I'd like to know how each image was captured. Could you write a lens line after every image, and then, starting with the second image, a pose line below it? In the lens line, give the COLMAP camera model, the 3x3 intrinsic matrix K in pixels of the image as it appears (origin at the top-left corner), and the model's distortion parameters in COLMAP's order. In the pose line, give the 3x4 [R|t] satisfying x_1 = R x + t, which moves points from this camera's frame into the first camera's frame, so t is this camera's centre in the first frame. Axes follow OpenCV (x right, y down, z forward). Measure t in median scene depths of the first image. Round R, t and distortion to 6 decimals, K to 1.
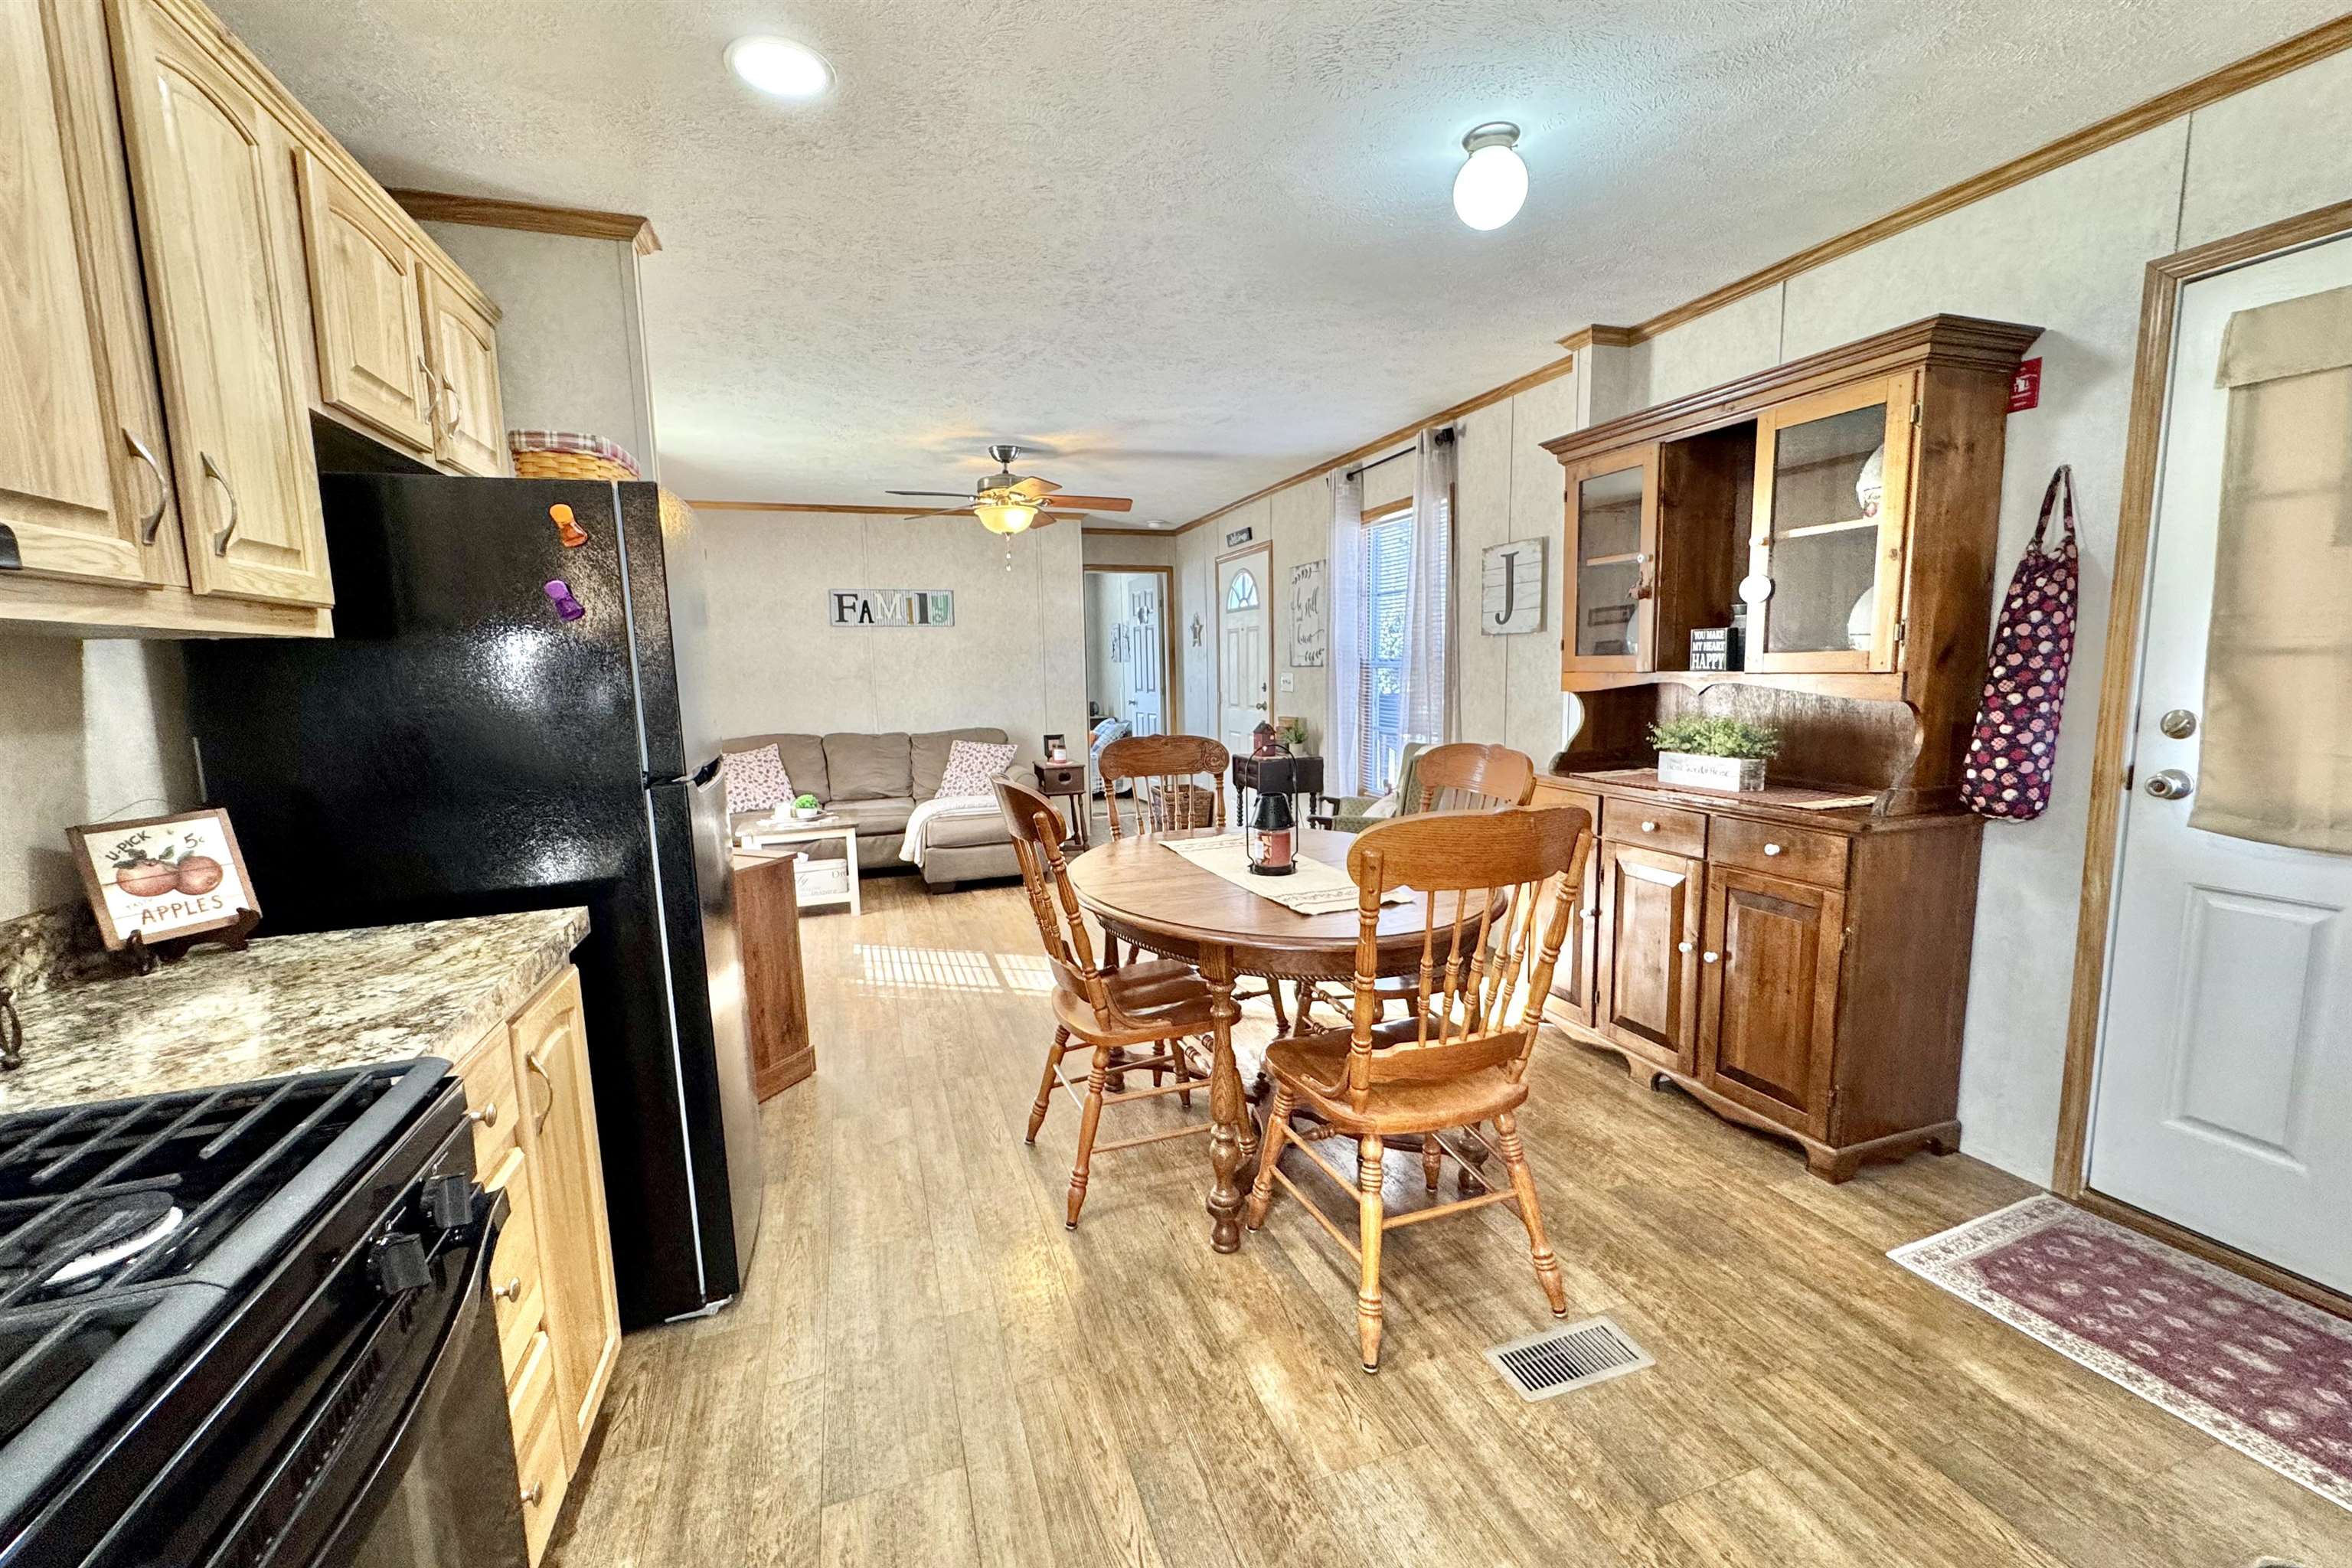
lens RADIAL K [[938.9, 0, 1179.2], [0, 938.9, 780.4], [0, 0, 1]] dist [-0.004032, 0.000527]
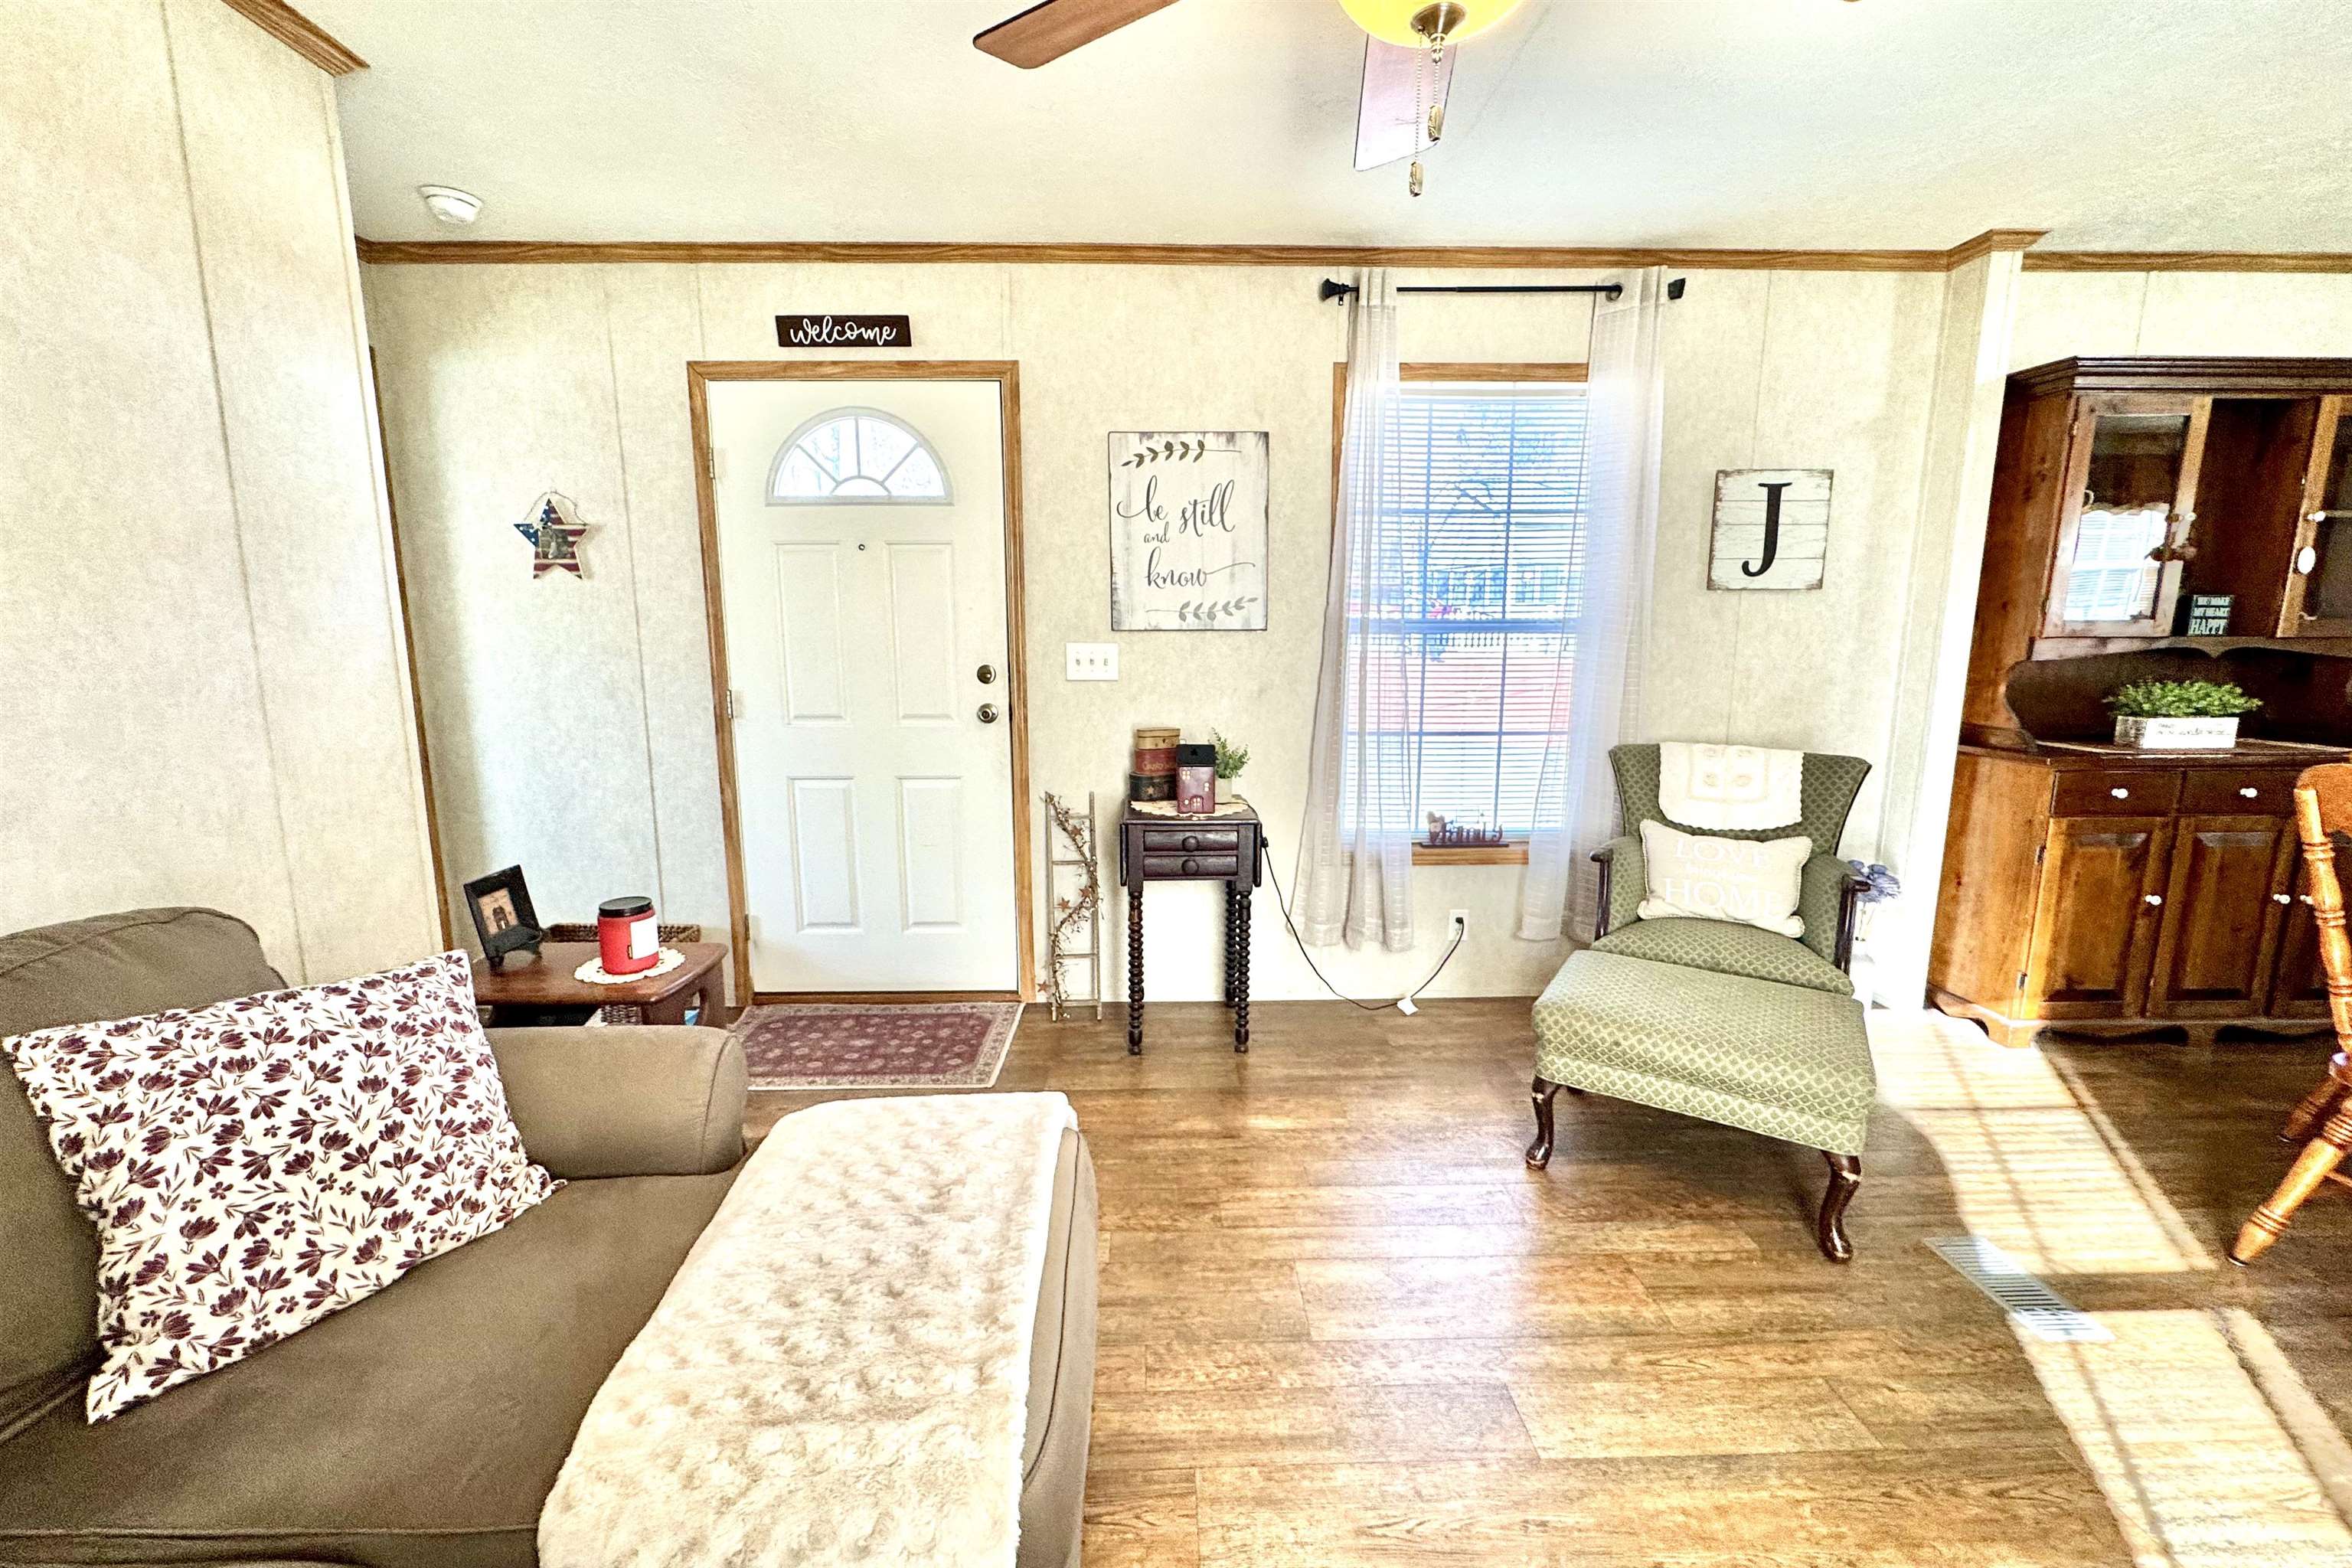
lens RADIAL K [[938.9, 0, 1174.0], [0, 938.9, 779.8], [0, 0, 1]] dist [-0.004032, 0.000527]
pose [[0.307052, -0.133862, 0.942231, -0.539622], [0.113070, 0.988177, 0.103543, -0.135530], [-0.944952, 0.074745, 0.318558, 1.216646]]
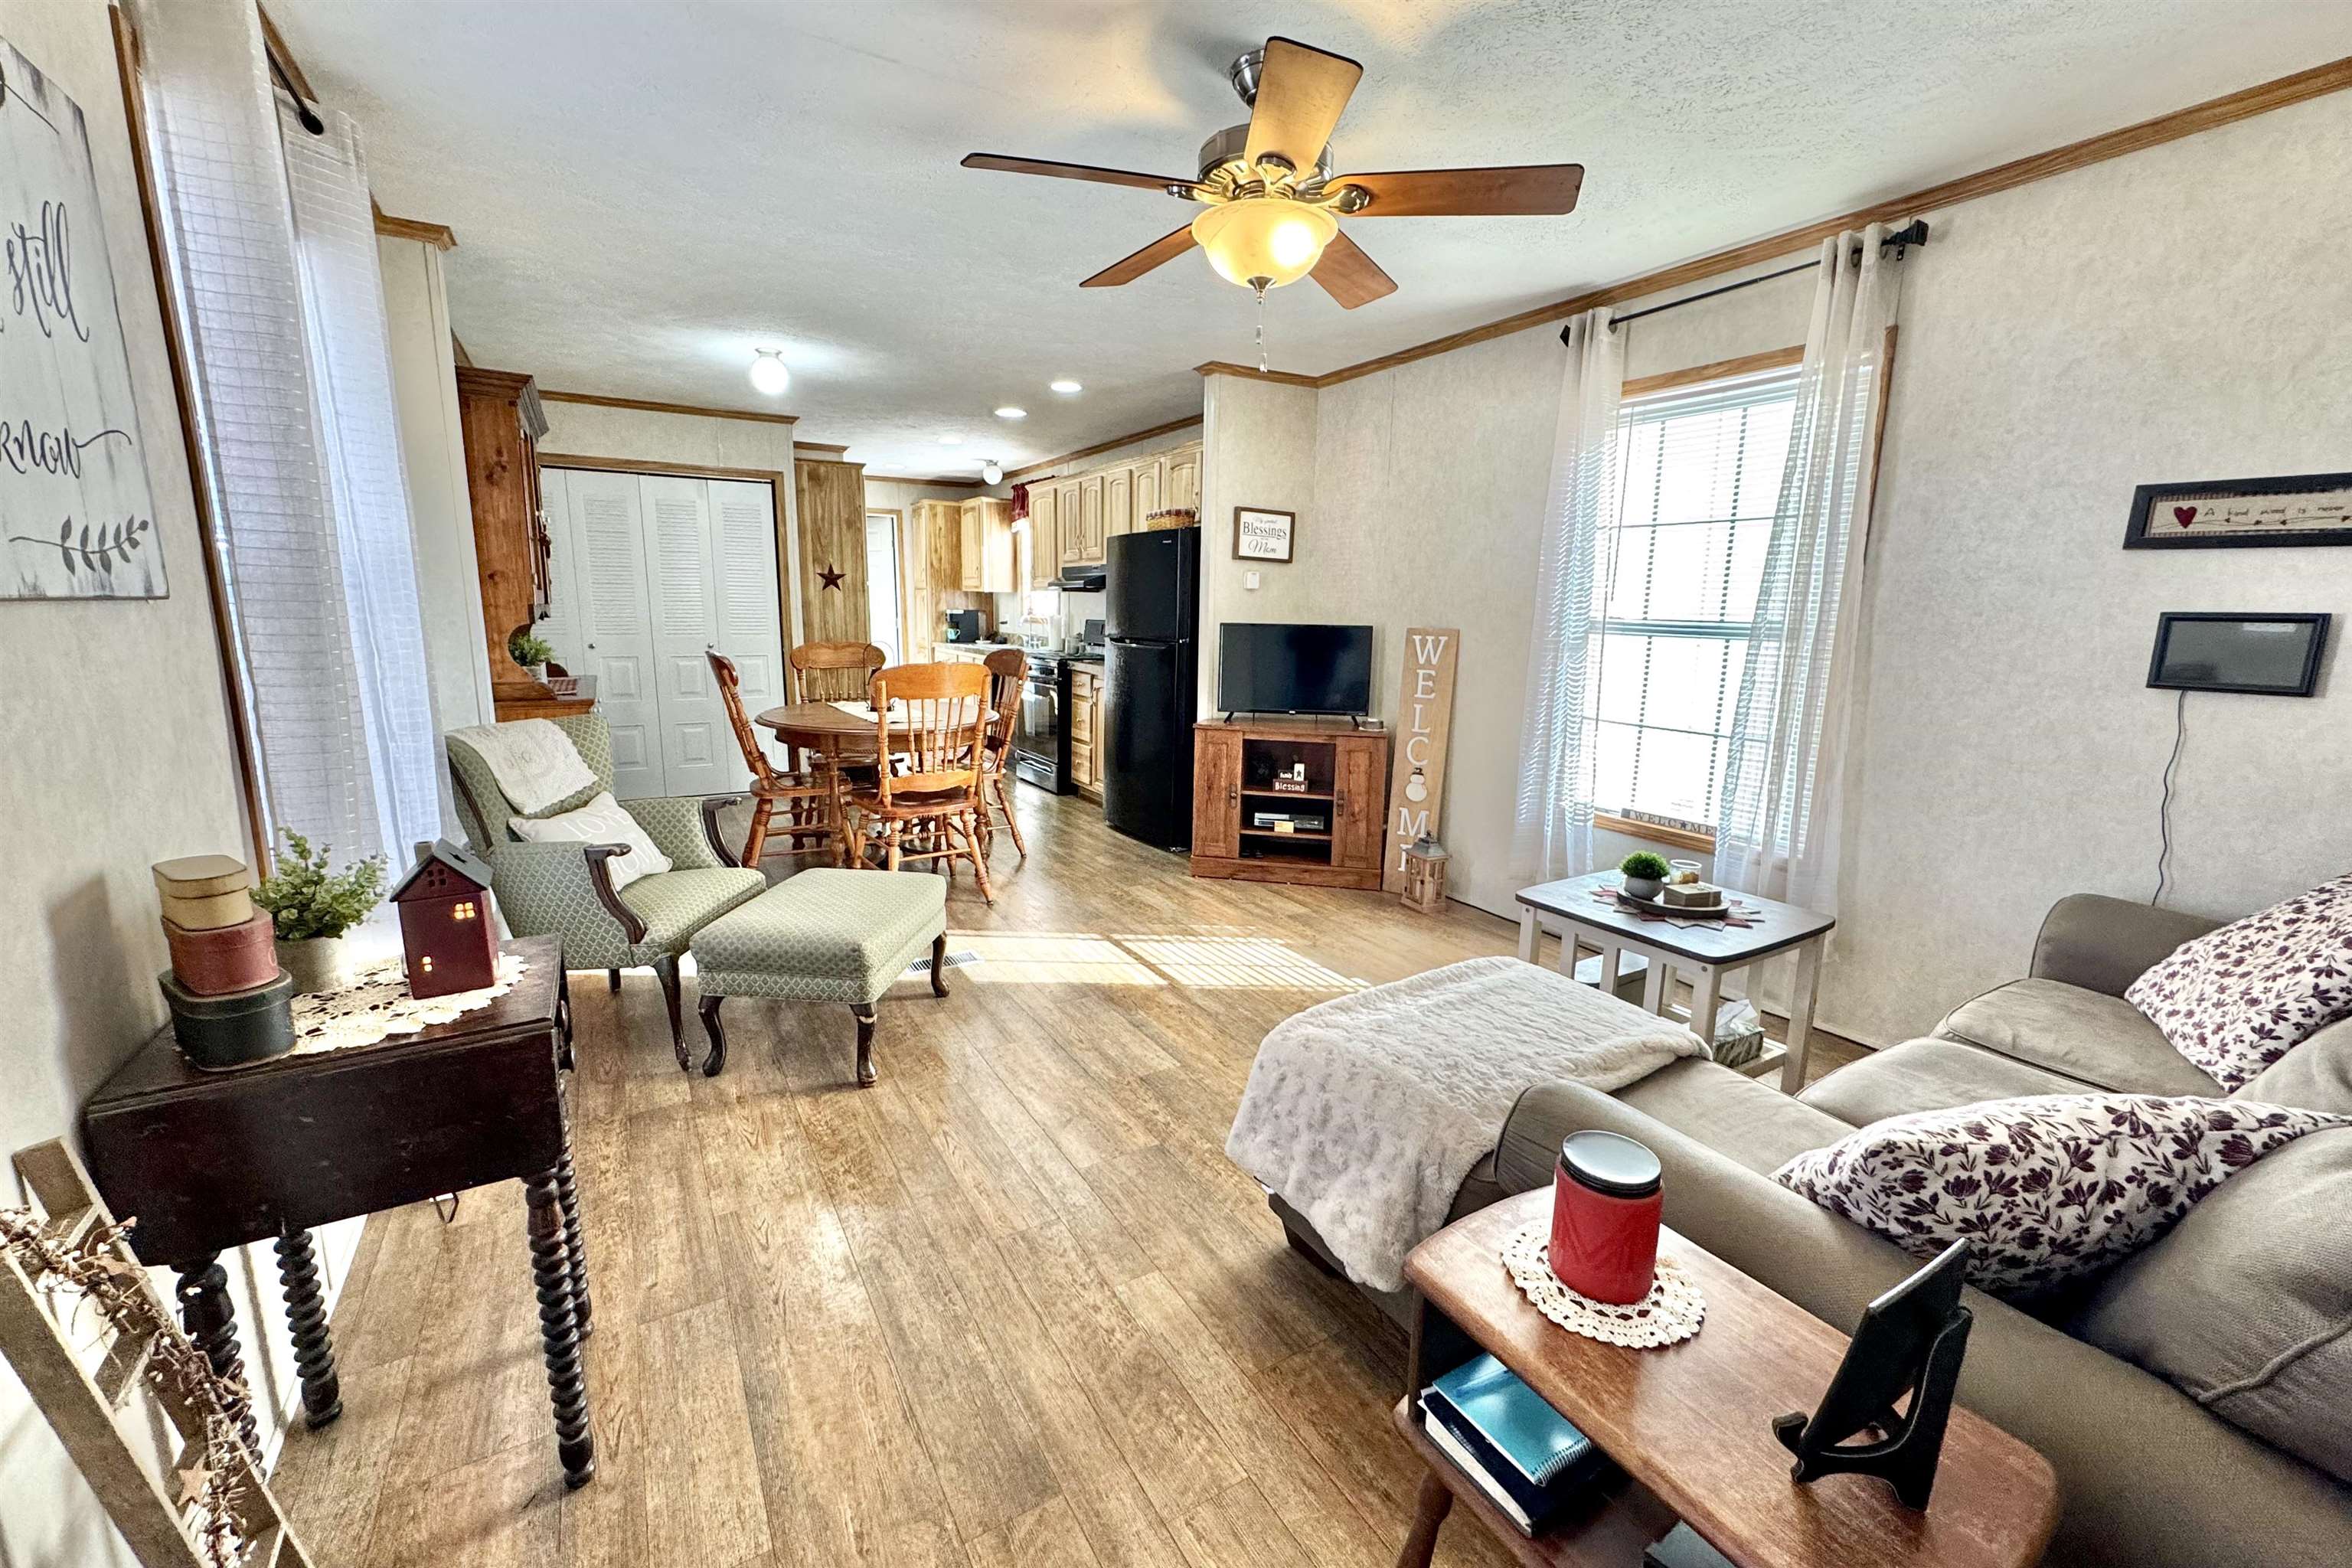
lens RADIAL K [[938.9, 0, 1174.0], [0, 938.9, 779.4], [0, 0, 1]] dist [-0.004032, 0.000527]
pose [[-0.979974, 0.040550, -0.194950, -0.061242], [-0.021193, 0.952243, 0.304604, -0.215656], [0.197992, 0.302636, -0.932315, 1.774970]]
